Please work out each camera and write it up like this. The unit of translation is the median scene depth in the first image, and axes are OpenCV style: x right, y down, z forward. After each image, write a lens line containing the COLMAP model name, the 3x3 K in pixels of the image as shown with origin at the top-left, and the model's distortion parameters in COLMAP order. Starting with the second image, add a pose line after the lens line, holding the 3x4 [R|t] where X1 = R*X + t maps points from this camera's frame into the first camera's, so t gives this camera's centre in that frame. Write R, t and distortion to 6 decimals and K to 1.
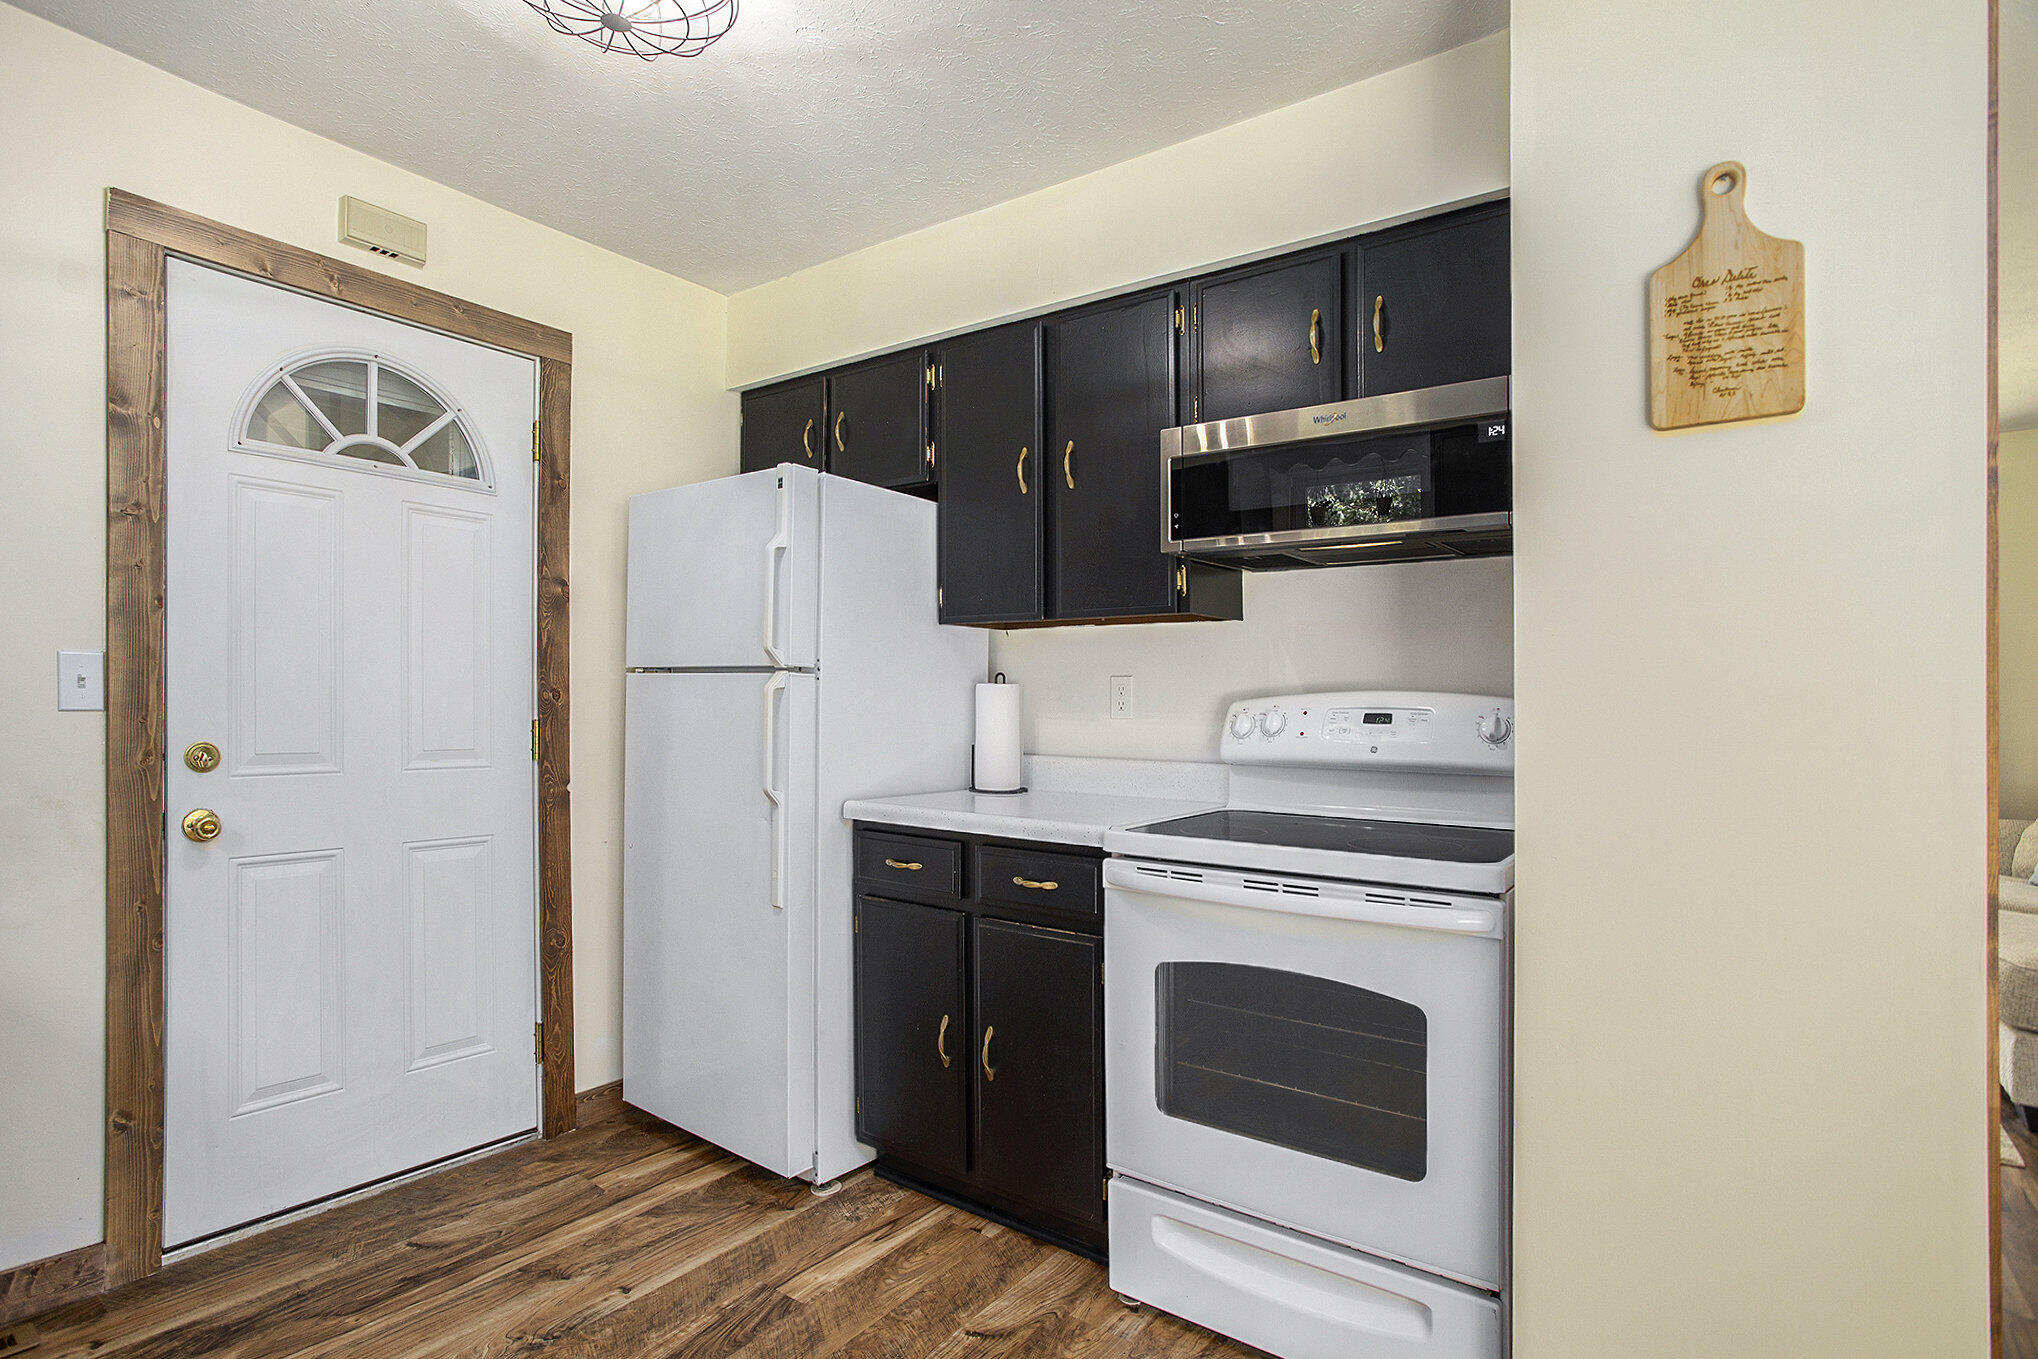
lens RADIAL K [[1012.4, 0, 1015.6], [0, 1012.4, 646.9], [0, 0, 1]] dist [-0.002945, -0.001861]
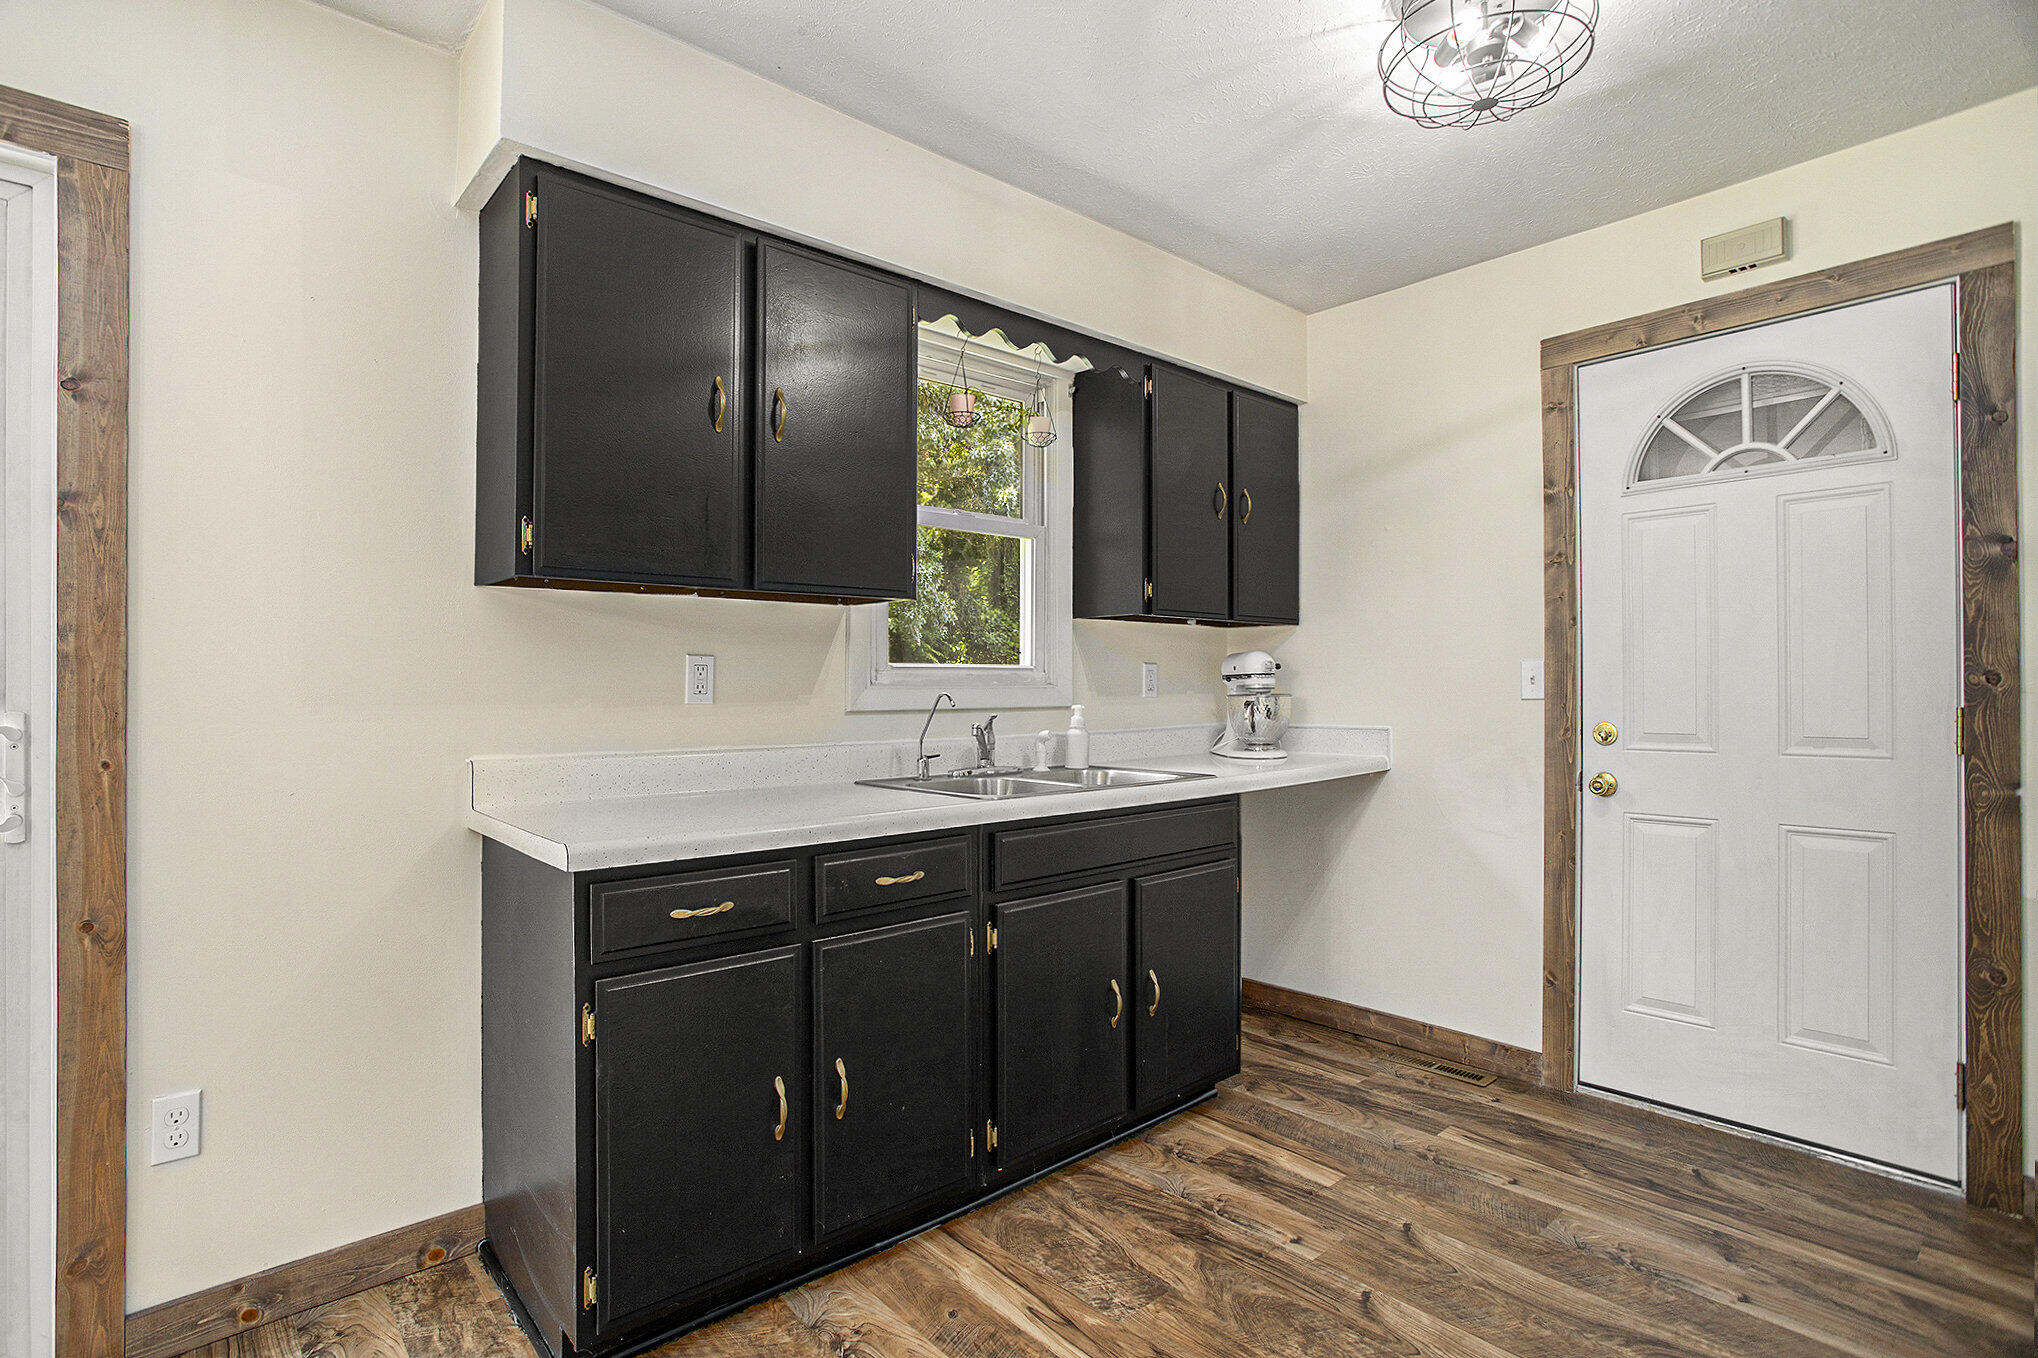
lens RADIAL K [[1033.3, 0, 1047.8], [0, 1033.3, 673.2], [0, 0, 1]] dist [-0.004372, 0.000410]
pose [[-0.190622, -0.026712, -0.981300, 0.633717], [0.064912, 0.997099, -0.039751, 0.033607], [0.979515, -0.071275, -0.188335, 0.508200]]
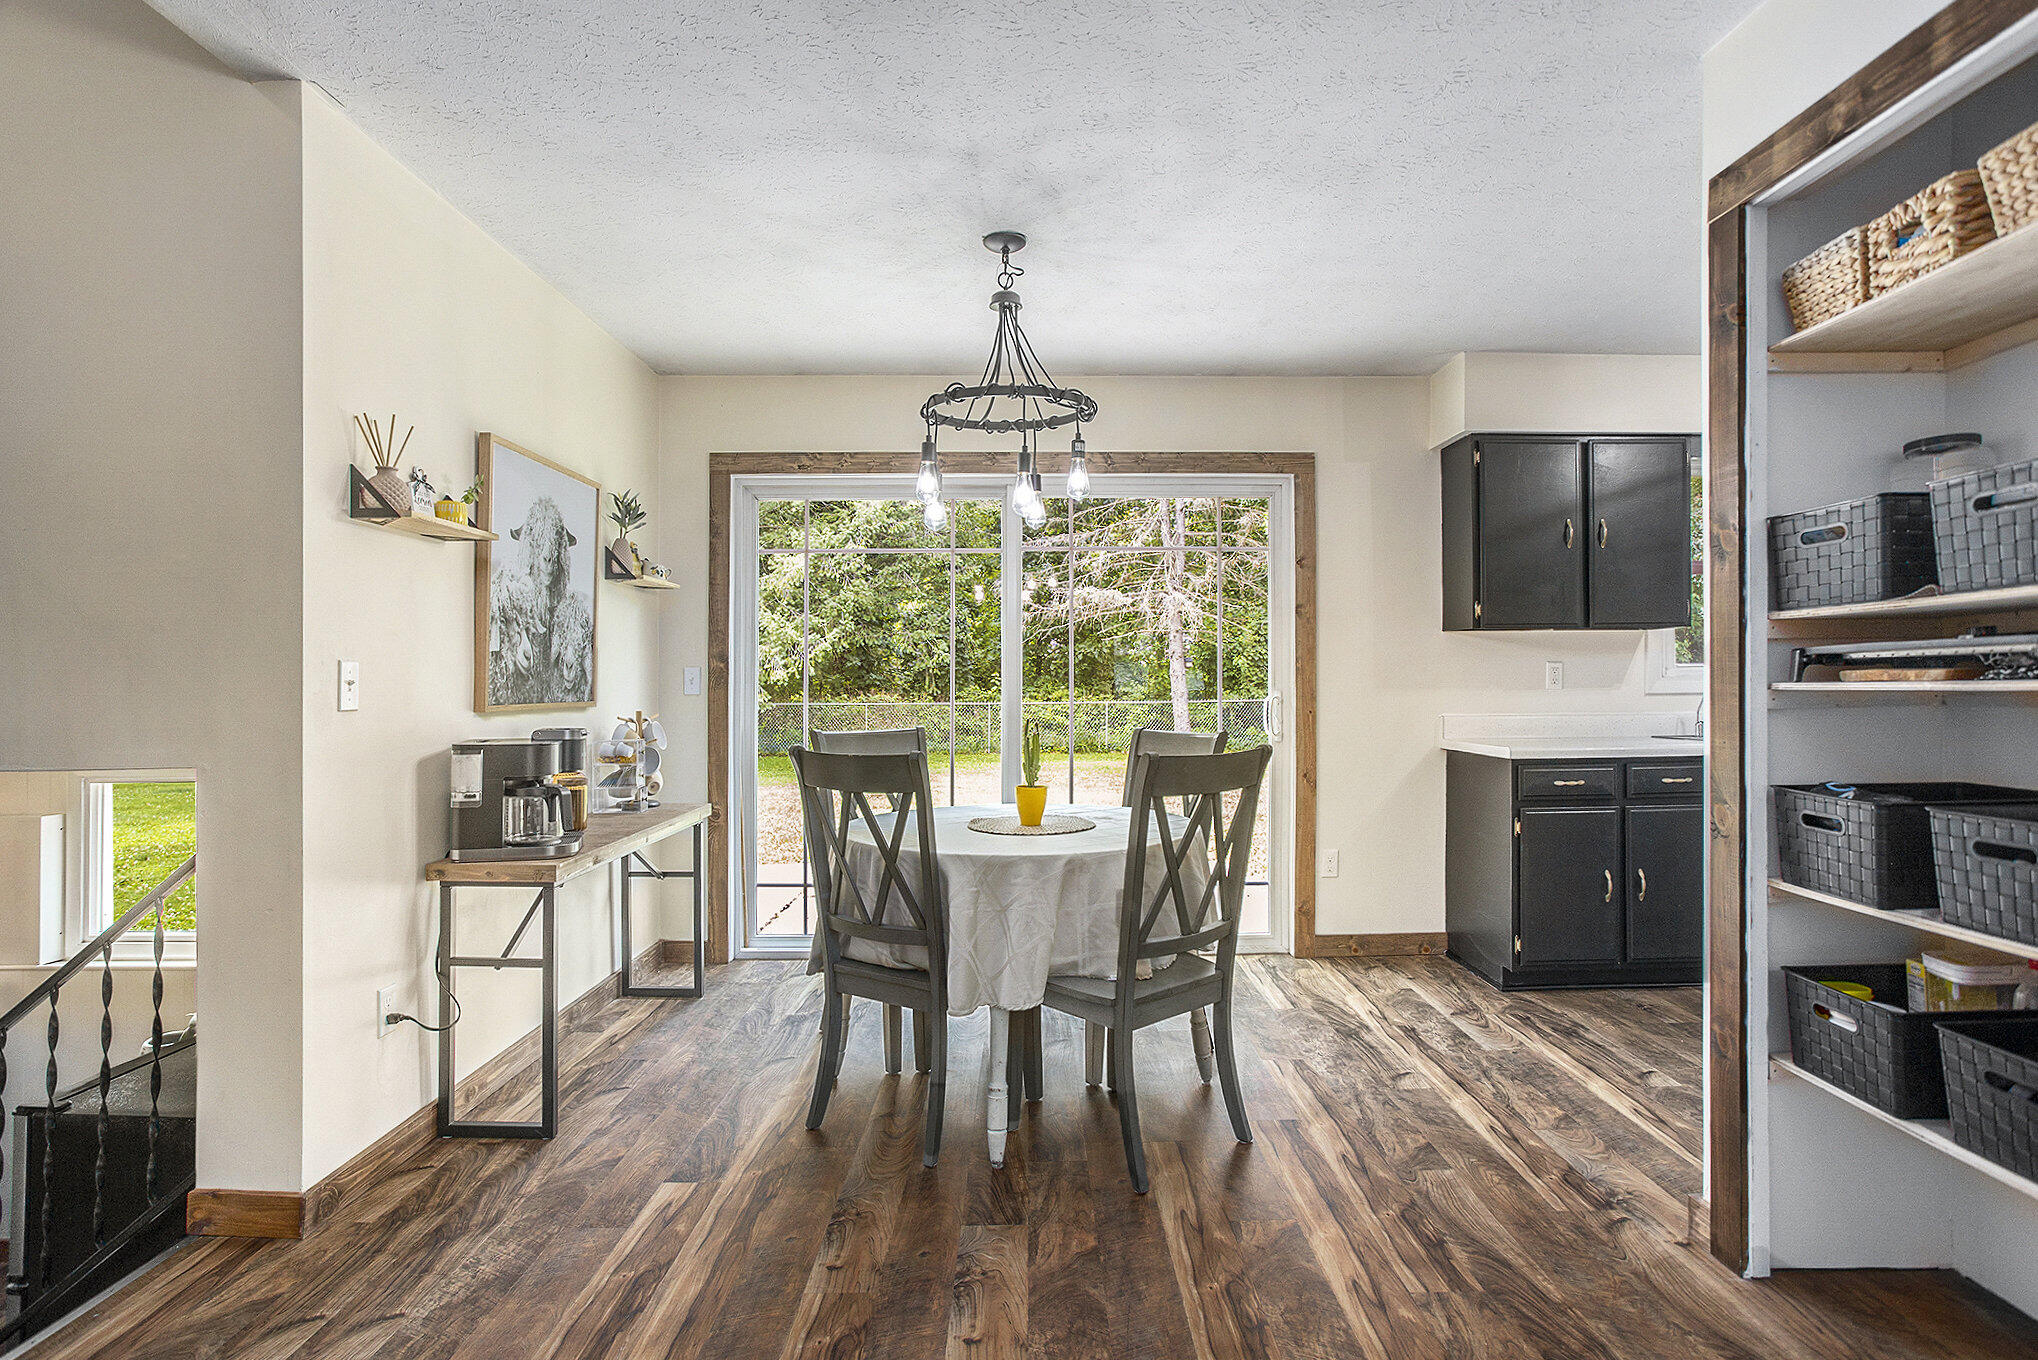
lens RADIAL K [[1033.3, 0, 1047.8], [0, 1033.3, 674.2], [0, 0, 1]] dist [-0.004372, 0.000410]
pose [[-0.796863, -0.014474, -0.603987, 1.883978], [0.032221, 0.997272, -0.066410, 0.079926], [0.603300, -0.072381, -0.794223, 1.049462]]
